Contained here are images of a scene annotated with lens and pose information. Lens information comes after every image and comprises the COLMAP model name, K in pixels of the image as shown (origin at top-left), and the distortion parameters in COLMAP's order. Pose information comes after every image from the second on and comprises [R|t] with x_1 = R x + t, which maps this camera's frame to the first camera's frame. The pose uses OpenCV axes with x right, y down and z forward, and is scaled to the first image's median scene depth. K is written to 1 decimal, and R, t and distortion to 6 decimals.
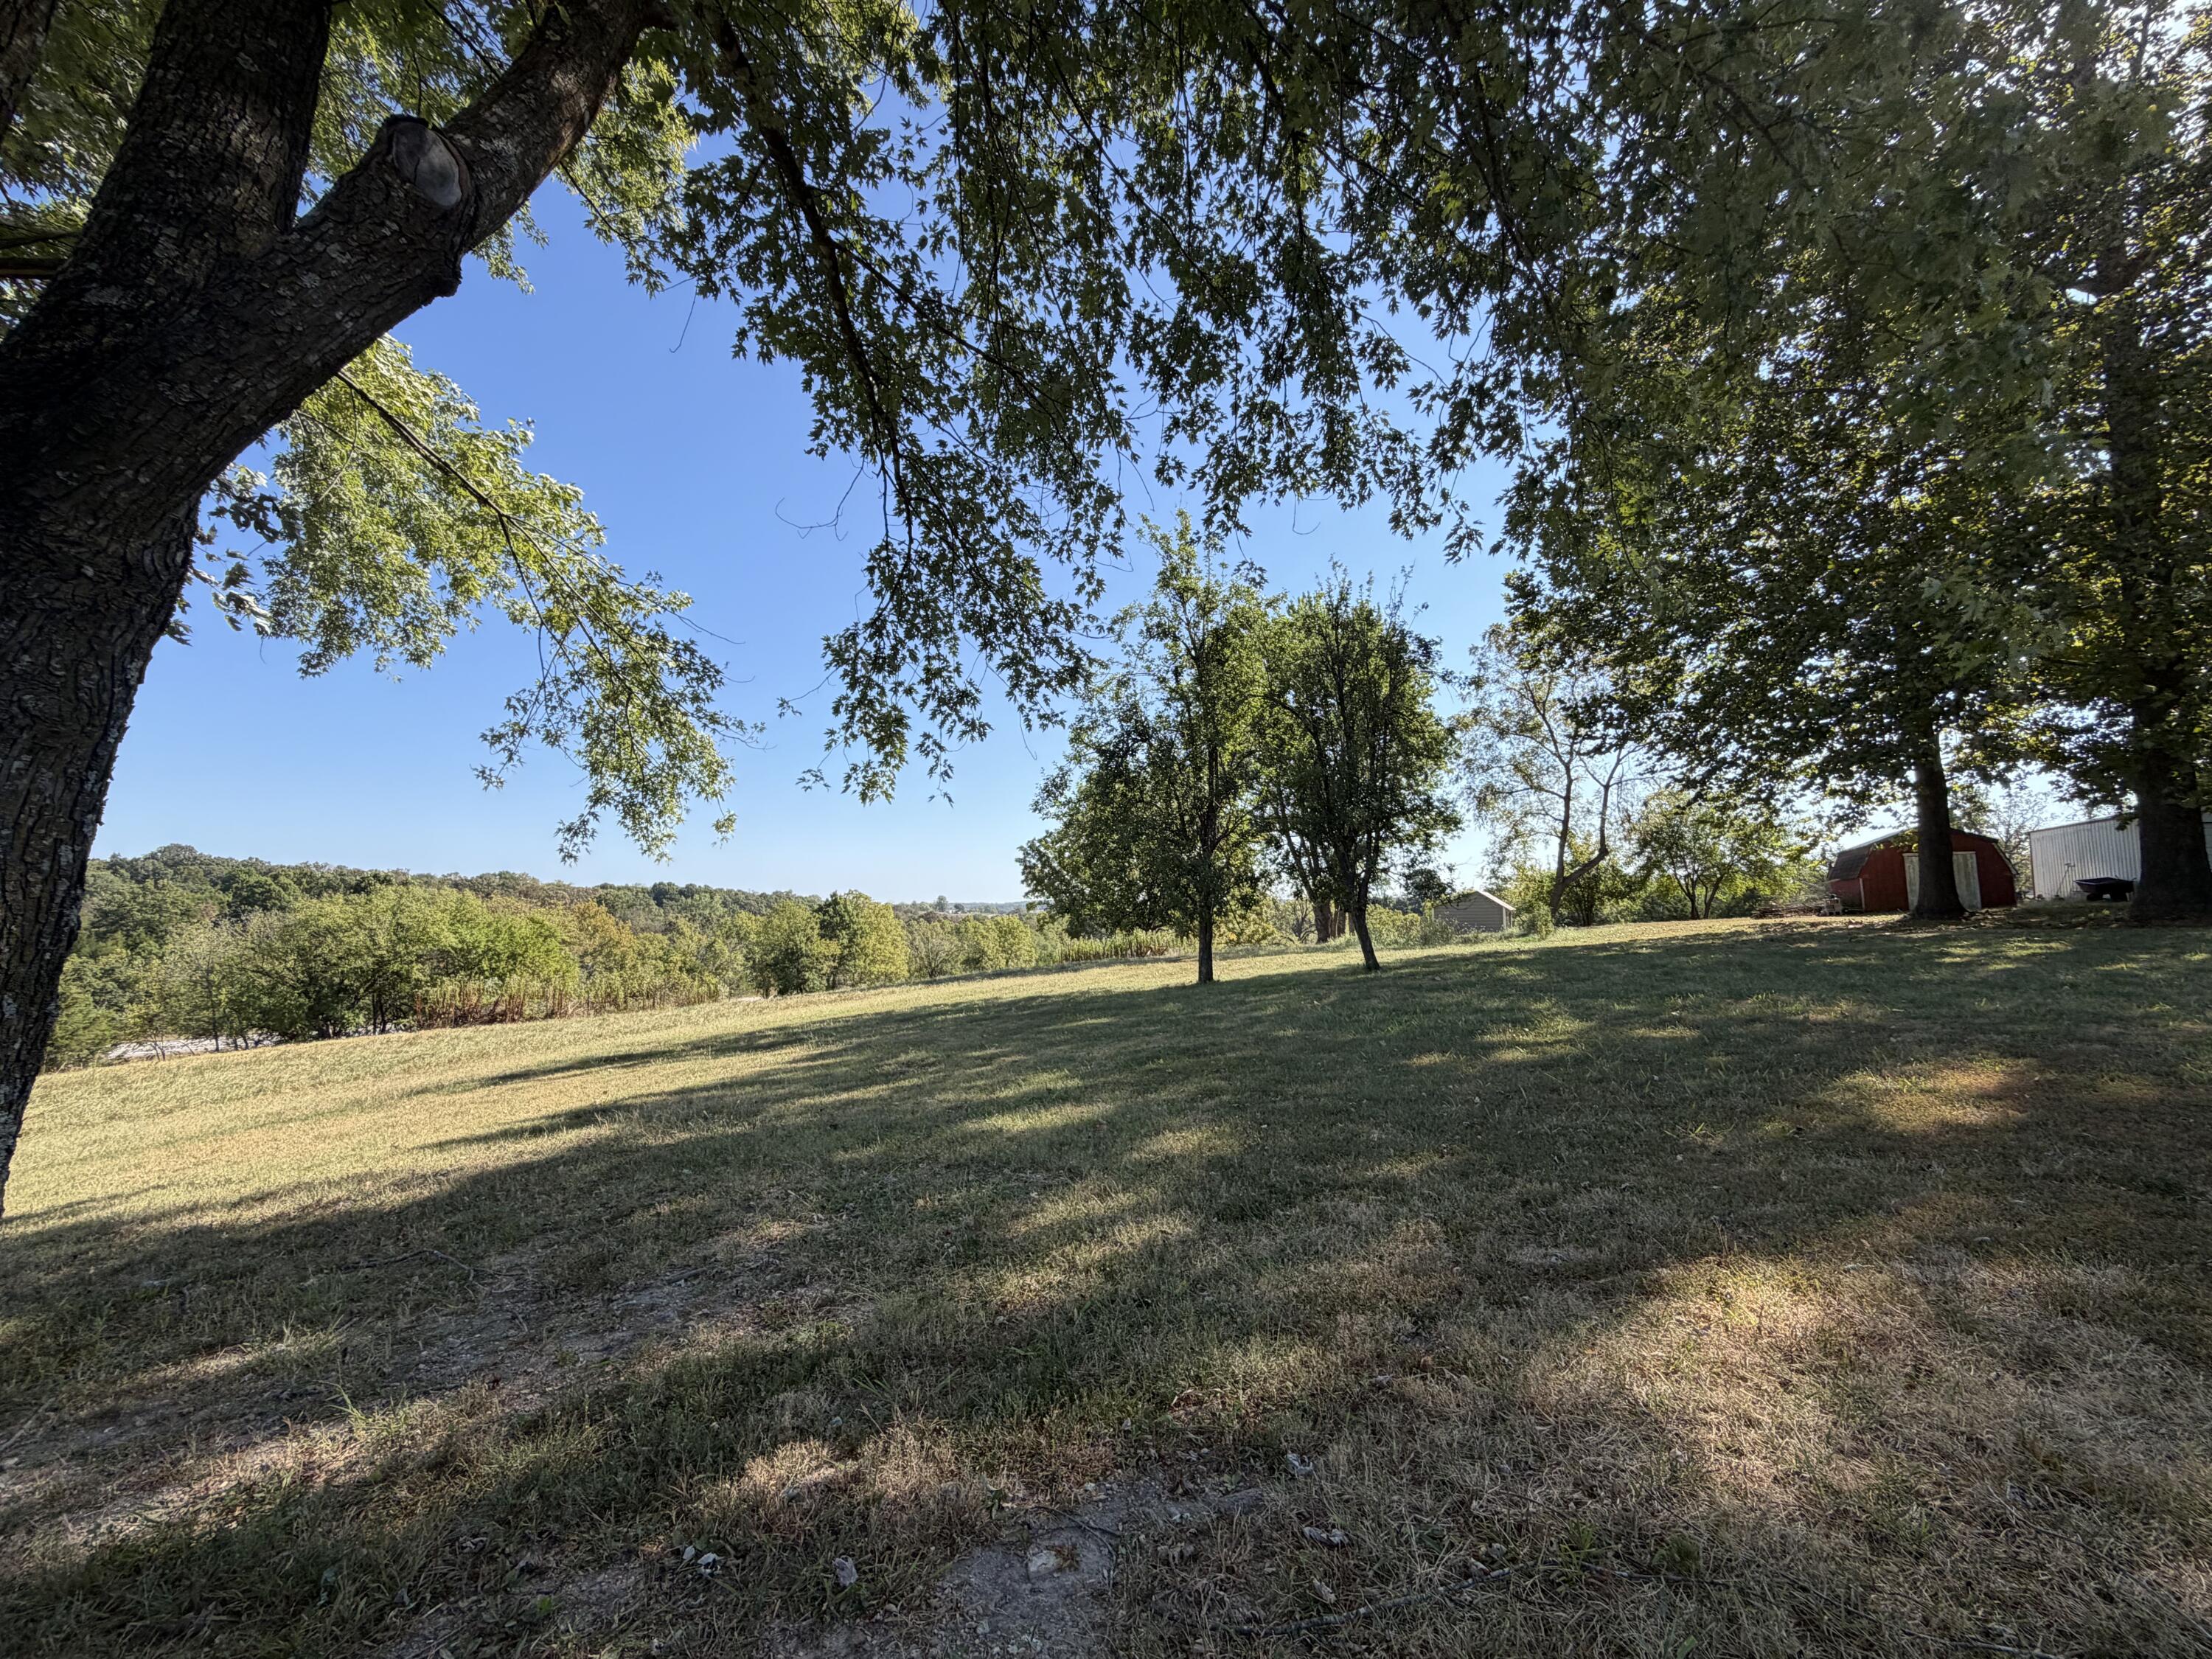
lens RADIAL K [[888.5, 0, 1110.6], [0, 888.5, 828.2], [0, 0, 1]] dist [0.011874, -0.001841]
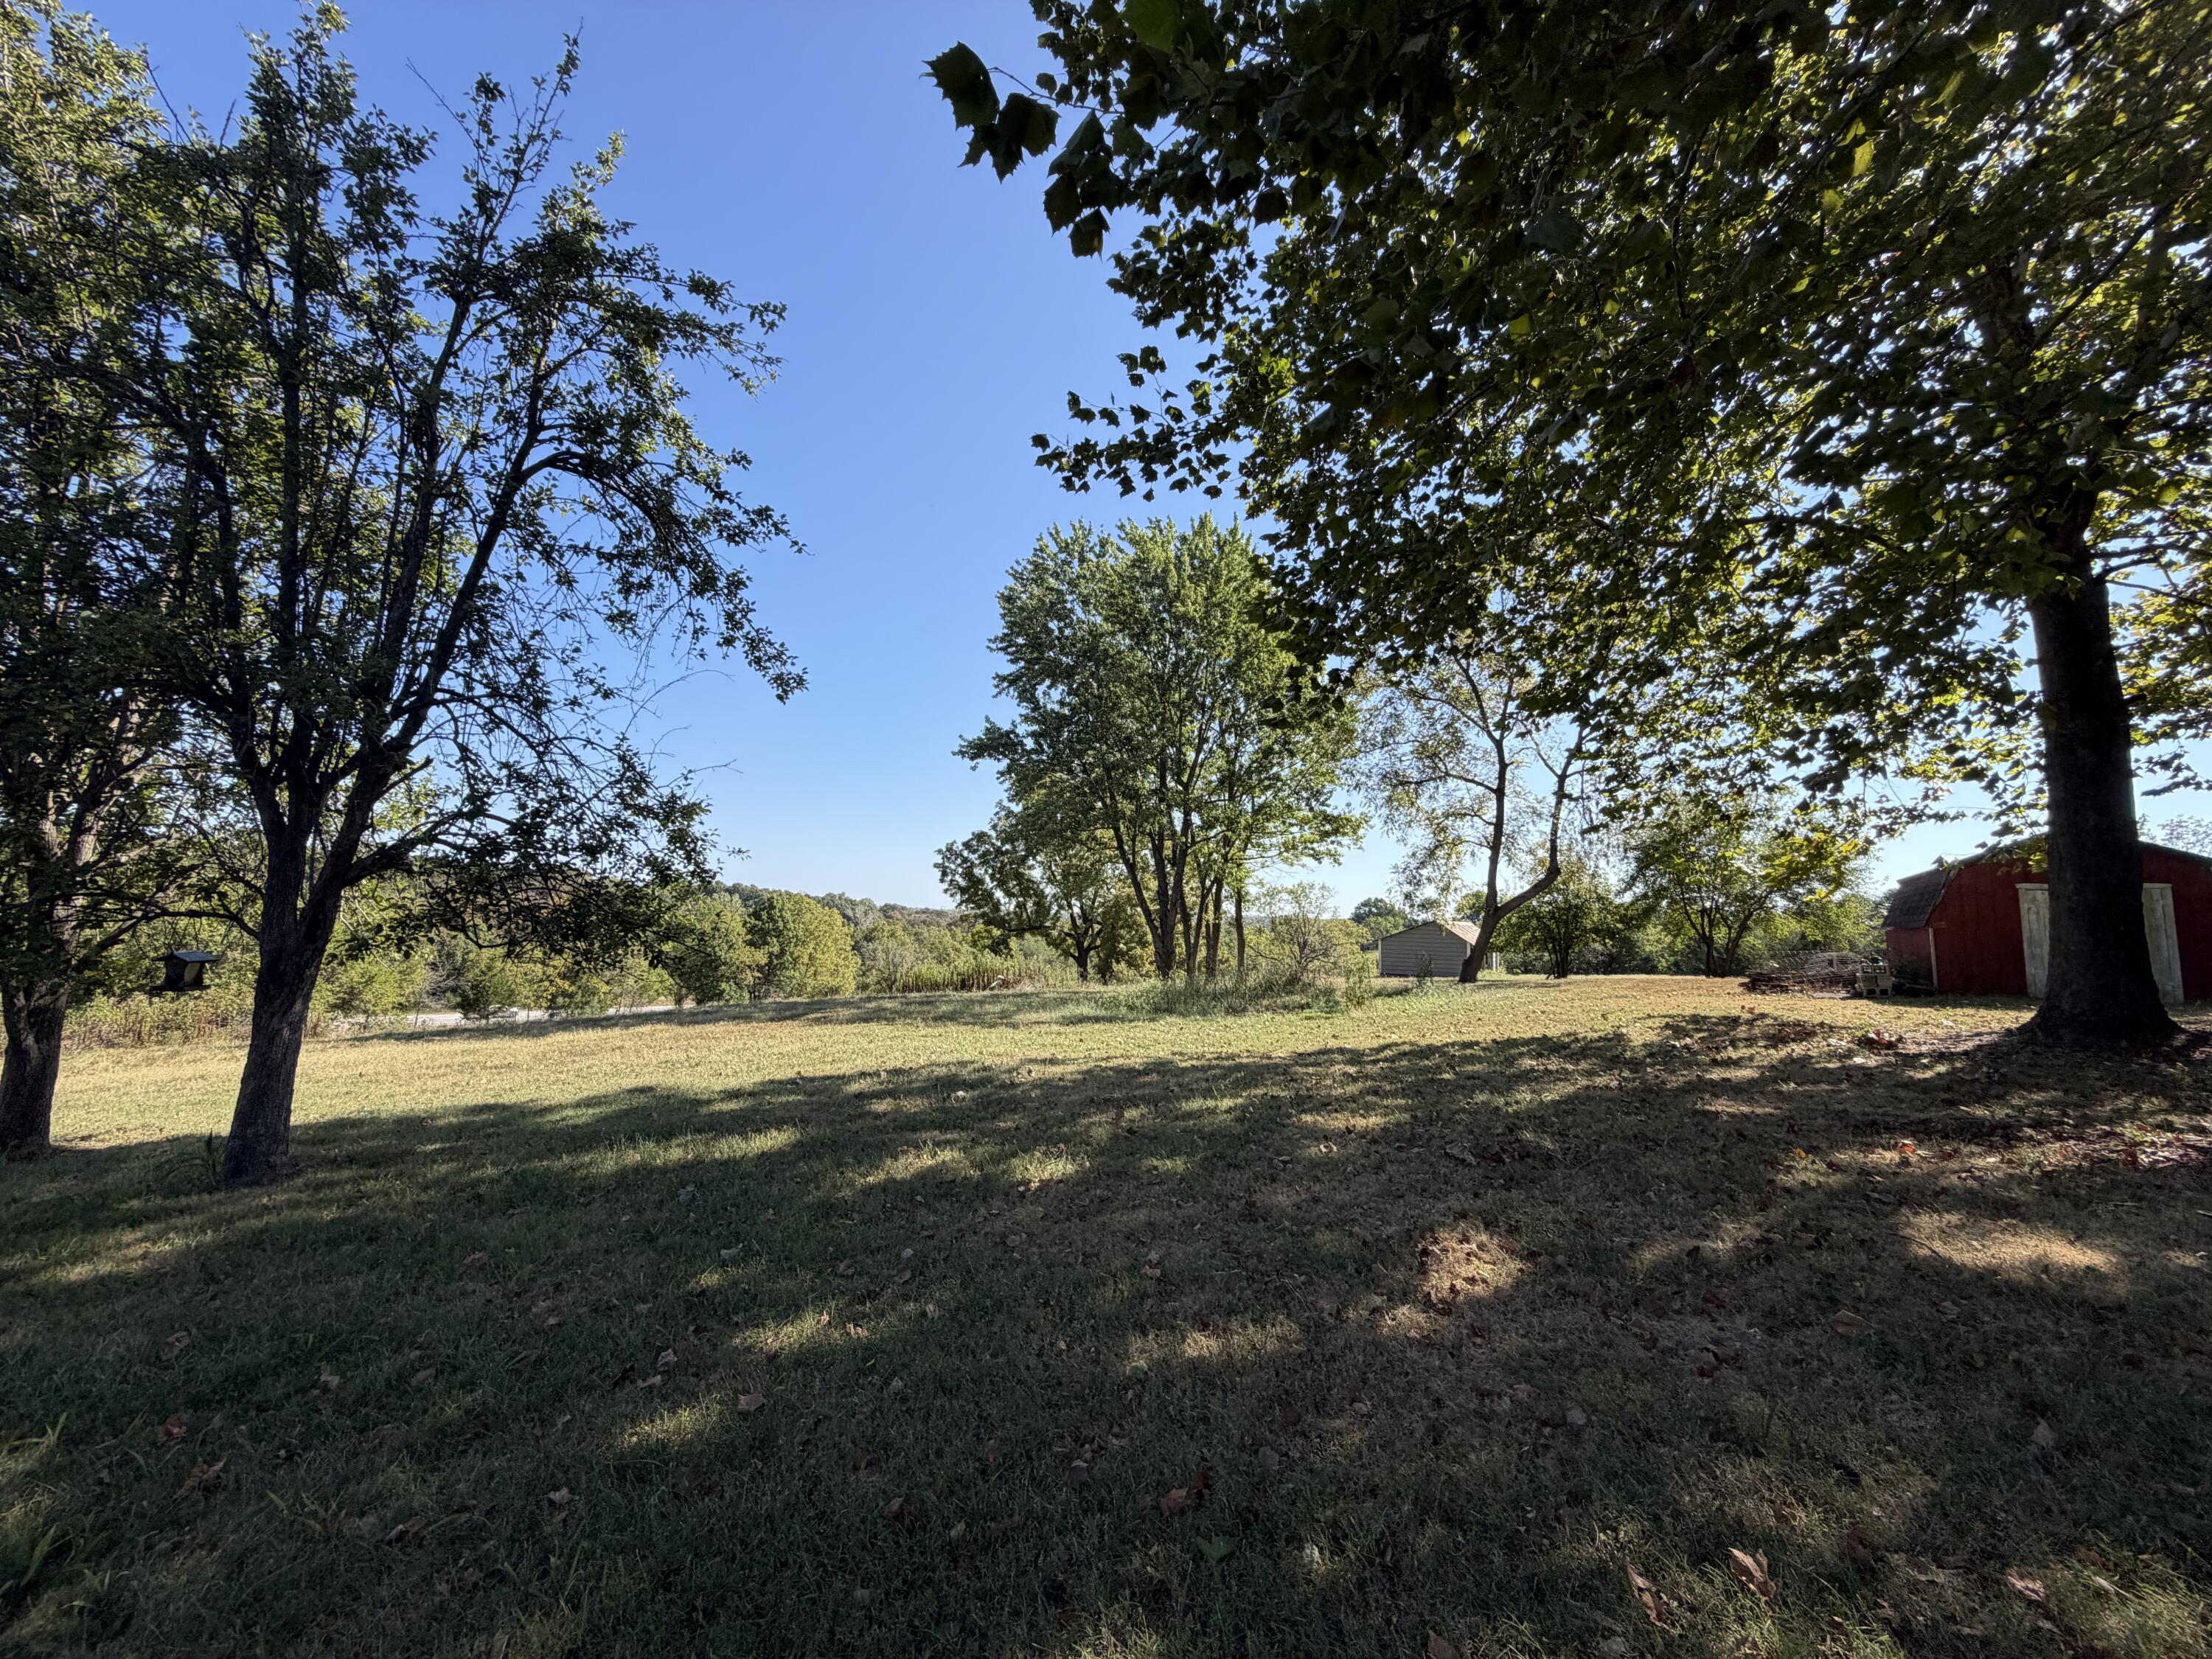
lens RADIAL K [[888.5, 0, 1102.7], [0, 888.5, 822.2], [0, 0, 1]] dist [0.011874, -0.001841]
pose [[0.996151, 0.024412, -0.084190, 0.263423], [-0.025987, 0.999506, -0.017663, 0.009884], [0.083717, 0.019782, 0.996293, 0.288543]]
